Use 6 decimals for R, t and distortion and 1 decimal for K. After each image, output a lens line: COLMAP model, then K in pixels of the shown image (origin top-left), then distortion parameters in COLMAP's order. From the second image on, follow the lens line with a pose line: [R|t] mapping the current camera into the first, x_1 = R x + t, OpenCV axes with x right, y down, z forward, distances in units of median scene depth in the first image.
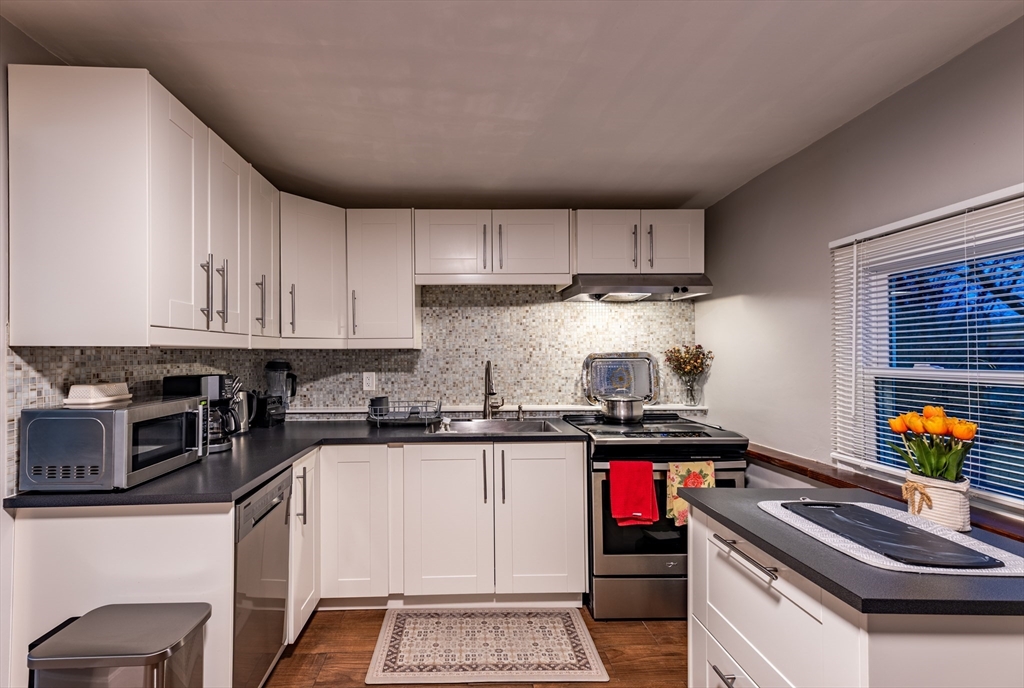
lens RADIAL K [[384.5, 0, 511.0], [0, 384.5, 350.8], [0, 0, 1]] dist [0.012499, 0.000417]
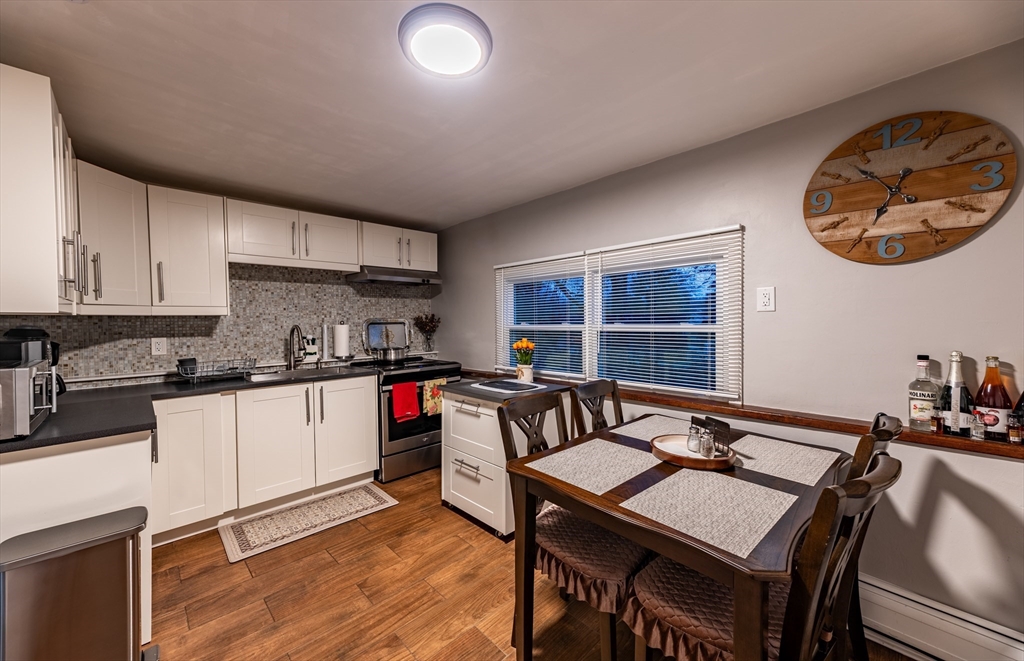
lens RADIAL K [[389.2, 0, 510.6], [0, 389.2, 327.2], [0, 0, 1]] dist [0.001594, 0.000150]
pose [[0.737914, -0.016329, 0.674697, -0.462176], [0.000843, 0.999729, 0.023274, 0.003726], [-0.674894, -0.016605, 0.737728, -0.531689]]
